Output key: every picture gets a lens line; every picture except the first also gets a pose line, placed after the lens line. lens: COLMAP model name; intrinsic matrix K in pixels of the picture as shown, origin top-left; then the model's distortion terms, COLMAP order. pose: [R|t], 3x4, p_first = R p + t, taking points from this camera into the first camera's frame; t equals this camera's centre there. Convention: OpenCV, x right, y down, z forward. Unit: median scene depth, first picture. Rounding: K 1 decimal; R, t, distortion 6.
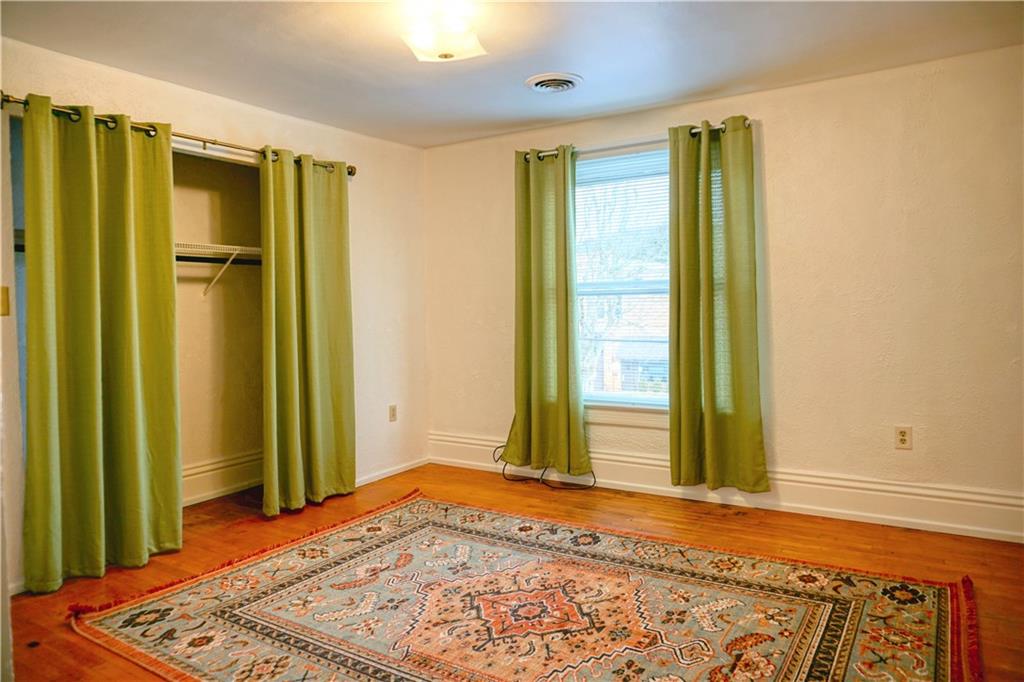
lens RADIAL K [[686.2, 0, 513.2], [0, 686.2, 339.1], [0, 0, 1]] dist [-0.040752, 0.030017]
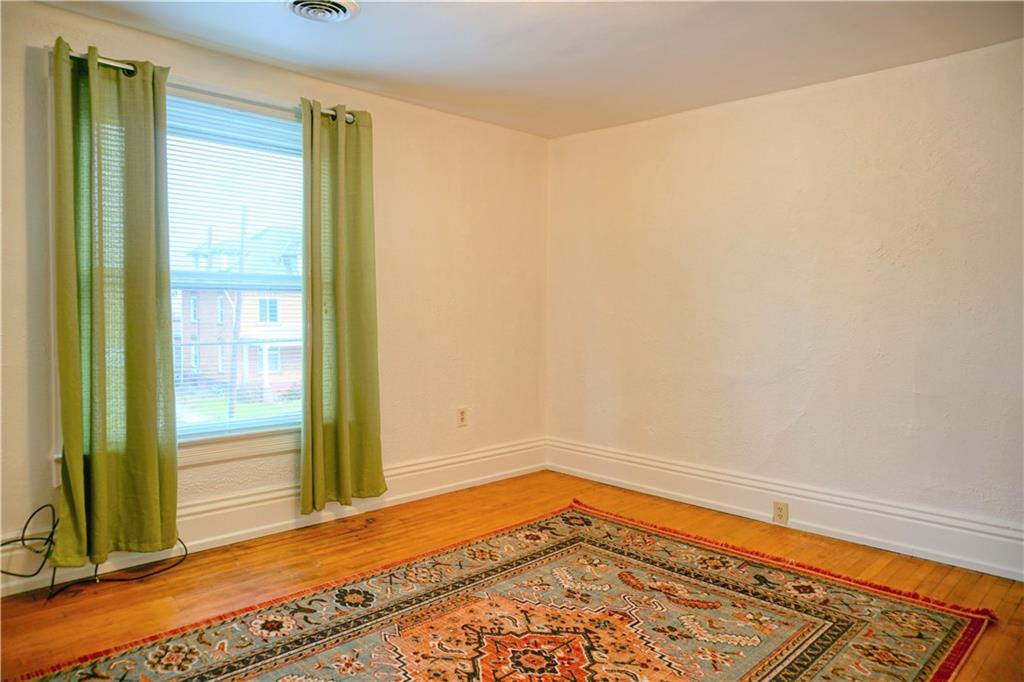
lens RADIAL K [[686.2, 0, 513.0], [0, 686.2, 335.6], [0, 0, 1]] dist [-0.040752, 0.030017]
pose [[0.210591, -0.023170, 0.977300, -0.737971], [0.026945, 0.999477, 0.017889, -0.027050], [-0.977203, 0.022567, 0.211105, 0.754437]]
